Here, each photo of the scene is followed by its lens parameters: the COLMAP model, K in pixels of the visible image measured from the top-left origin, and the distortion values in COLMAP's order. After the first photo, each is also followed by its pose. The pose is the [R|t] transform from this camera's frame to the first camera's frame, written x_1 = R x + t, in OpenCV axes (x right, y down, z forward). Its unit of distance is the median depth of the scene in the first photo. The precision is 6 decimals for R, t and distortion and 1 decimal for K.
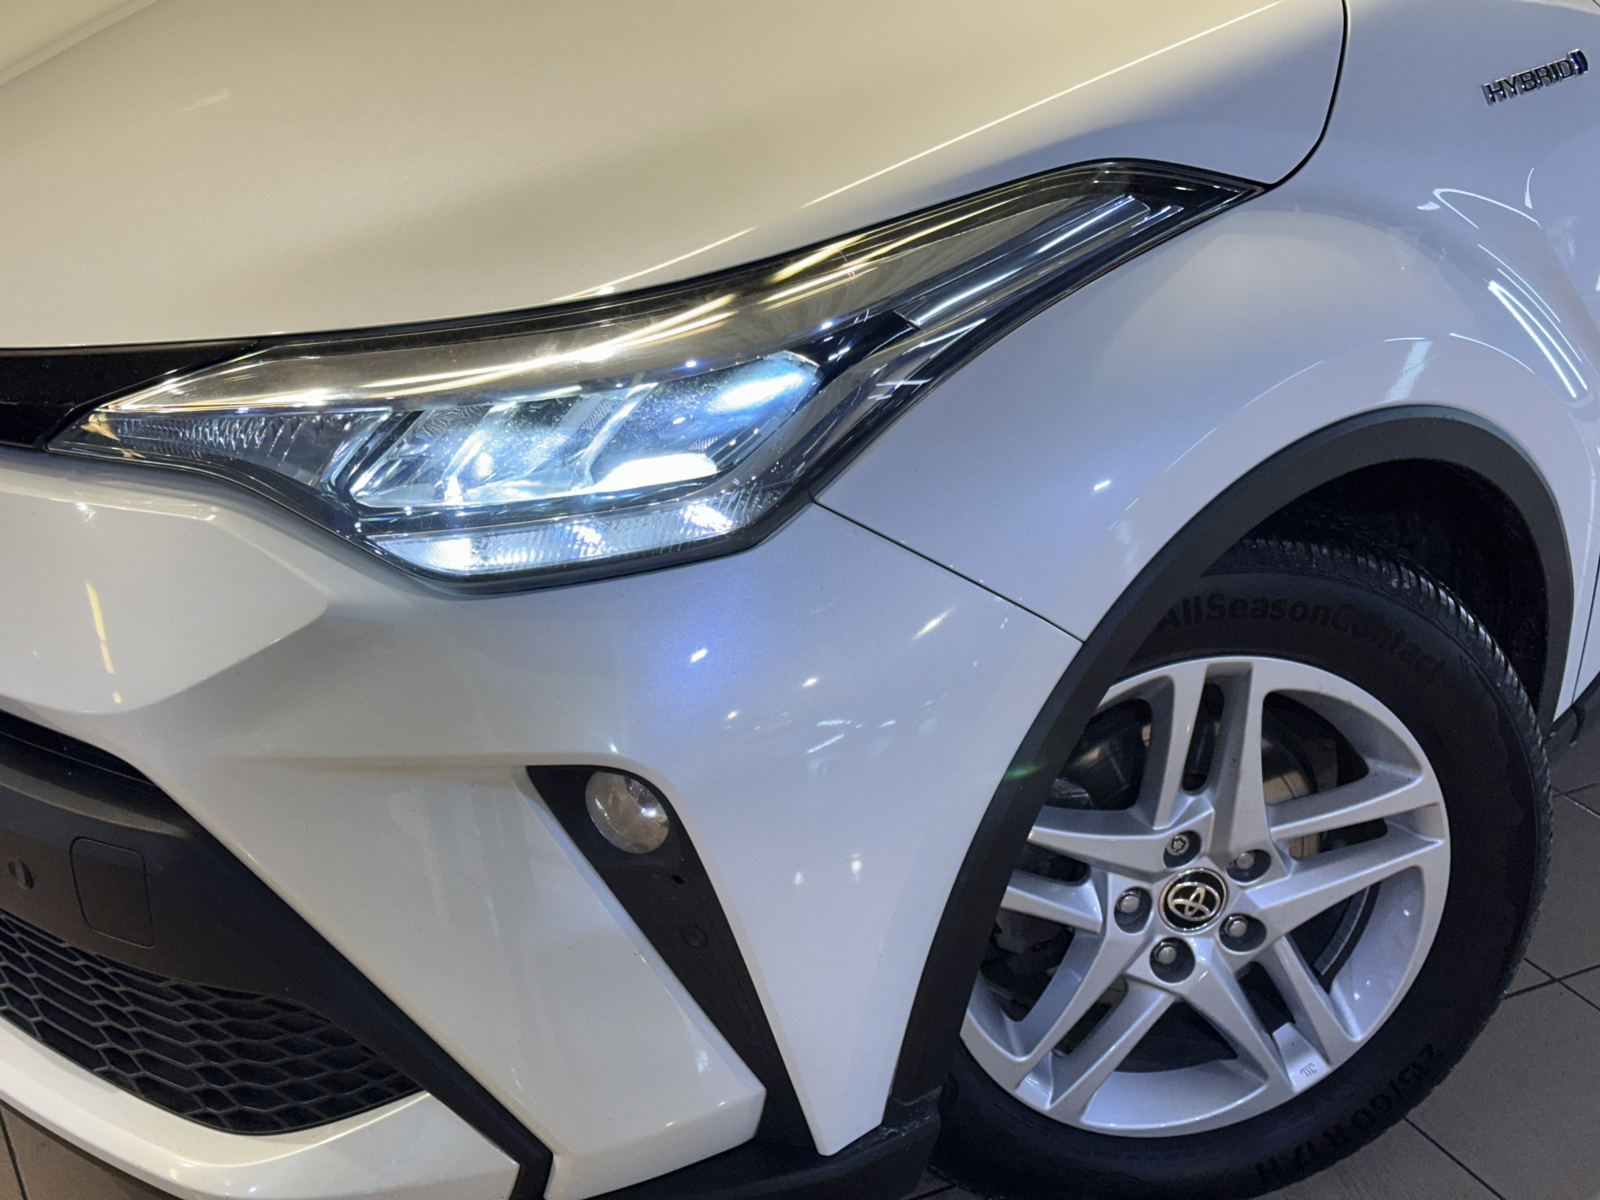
lens RADIAL K [[2266.6, 0, 800.0], [0, 2266.6, 600.0], [0, 0, 1]] dist [0.001153, -0.020300]
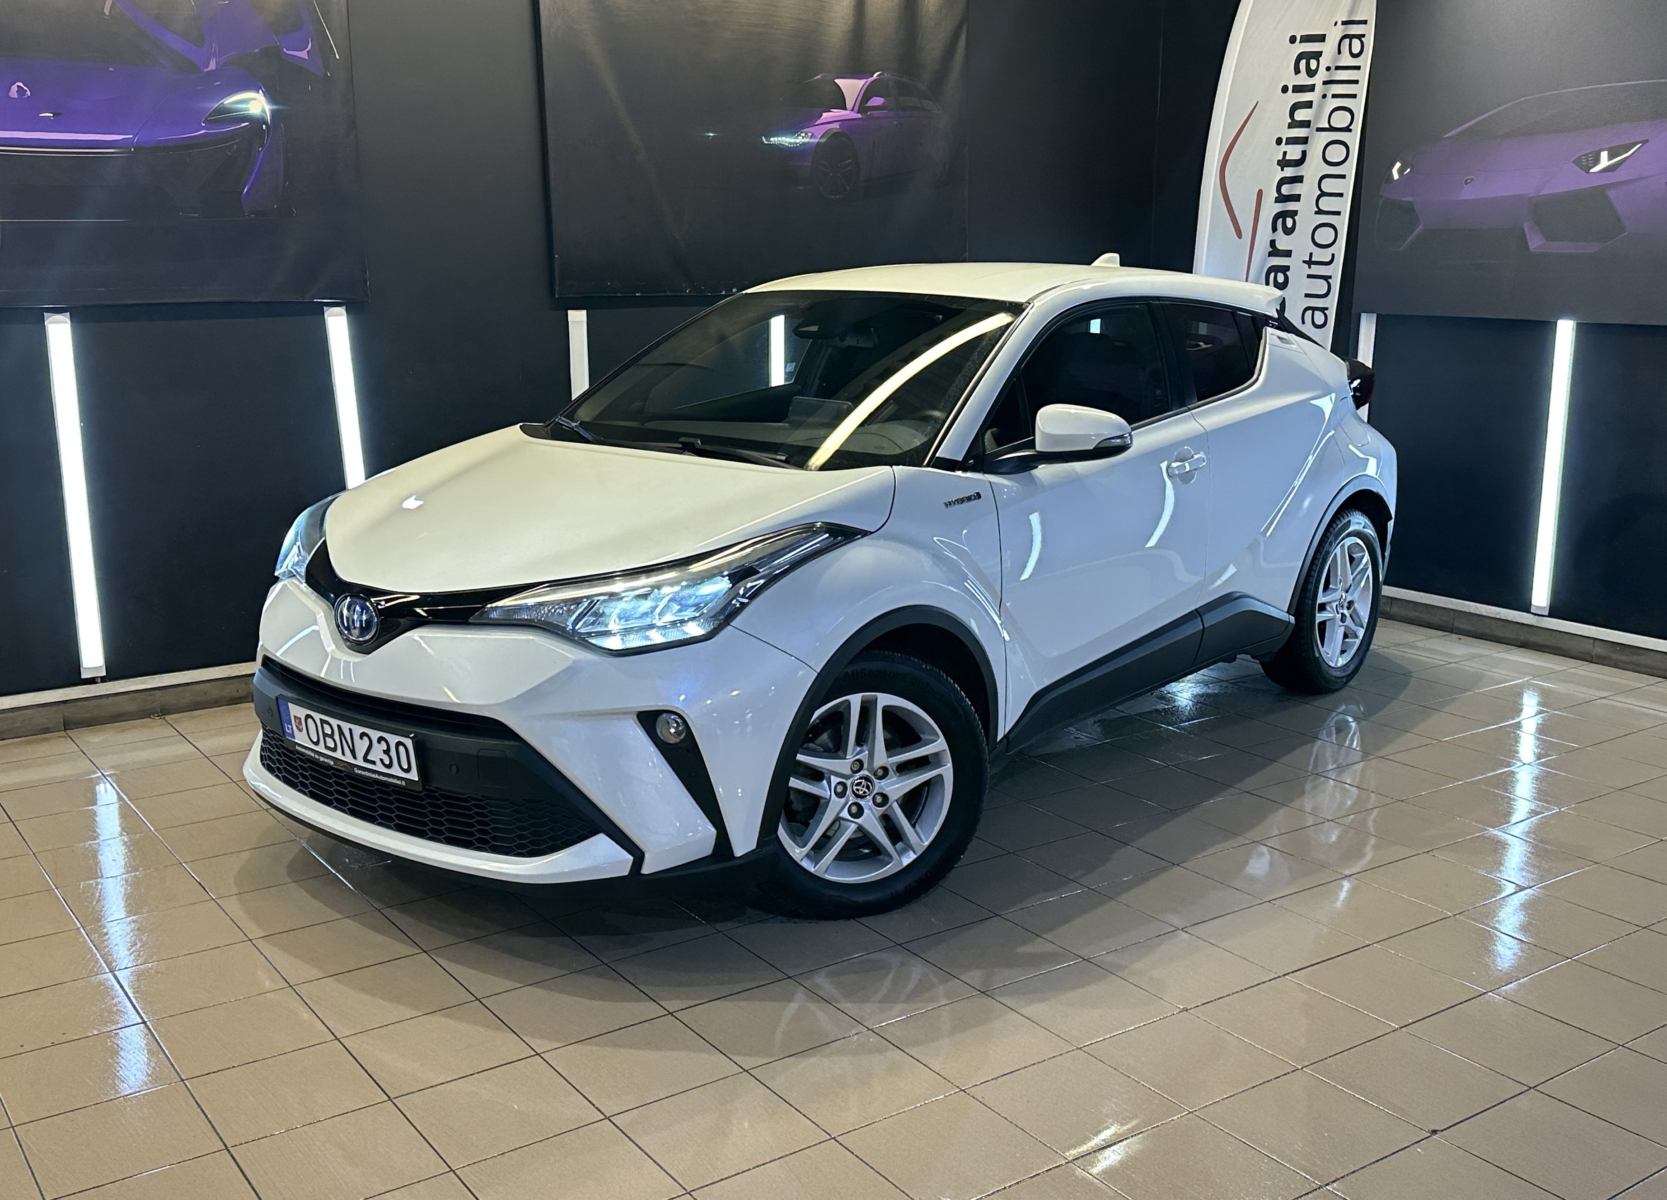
lens RADIAL K [[1649.4, 0, 833.5], [0, 1649.4, 600.0], [0, 0, 1]] dist [0.004117, -0.134938]
pose [[0.990830, -0.018289, 0.133871, -0.128748], [0.047869, 0.974047, -0.221227, 0.358378], [-0.126350, 0.225606, 0.965990, -1.008625]]
